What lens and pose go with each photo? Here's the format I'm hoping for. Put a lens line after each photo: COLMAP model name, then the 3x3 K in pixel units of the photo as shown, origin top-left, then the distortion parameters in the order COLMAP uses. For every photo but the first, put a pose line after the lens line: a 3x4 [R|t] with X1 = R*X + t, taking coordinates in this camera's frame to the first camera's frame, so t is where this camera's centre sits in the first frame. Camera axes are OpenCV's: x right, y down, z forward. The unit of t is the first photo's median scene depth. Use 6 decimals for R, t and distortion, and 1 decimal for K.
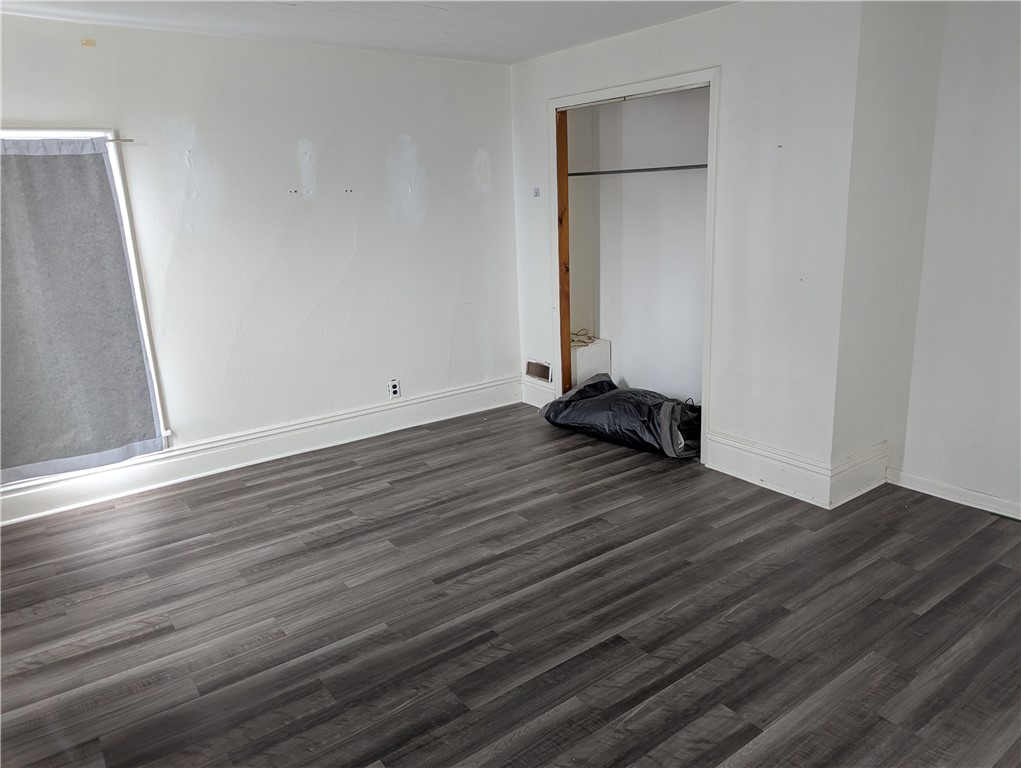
lens RADIAL K [[736.9, 0, 521.3], [0, 736.9, 381.6], [0, 0, 1]] dist [0.100103, -0.095277]
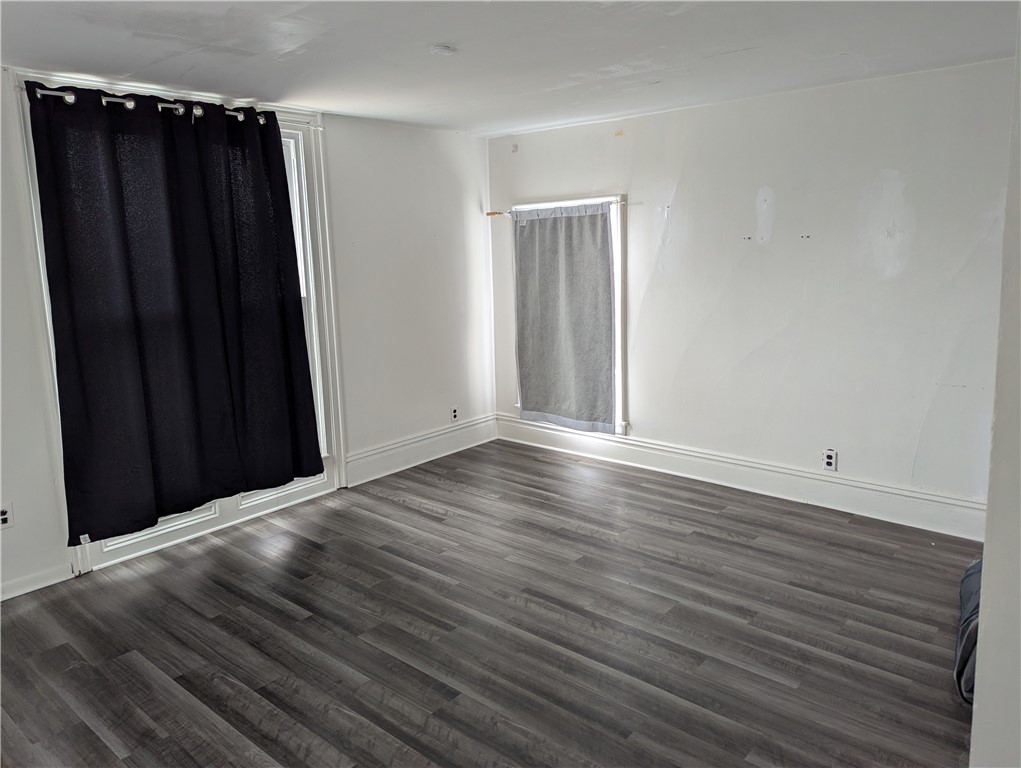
lens RADIAL K [[736.9, 0, 521.3], [0, 736.9, 381.6], [0, 0, 1]] dist [0.100103, -0.095277]
pose [[0.205746, 0.208046, -0.956235, 0.722565], [-0.225081, 0.961004, 0.160654, -0.173511], [0.952369, 0.182176, 0.244550, 0.530977]]
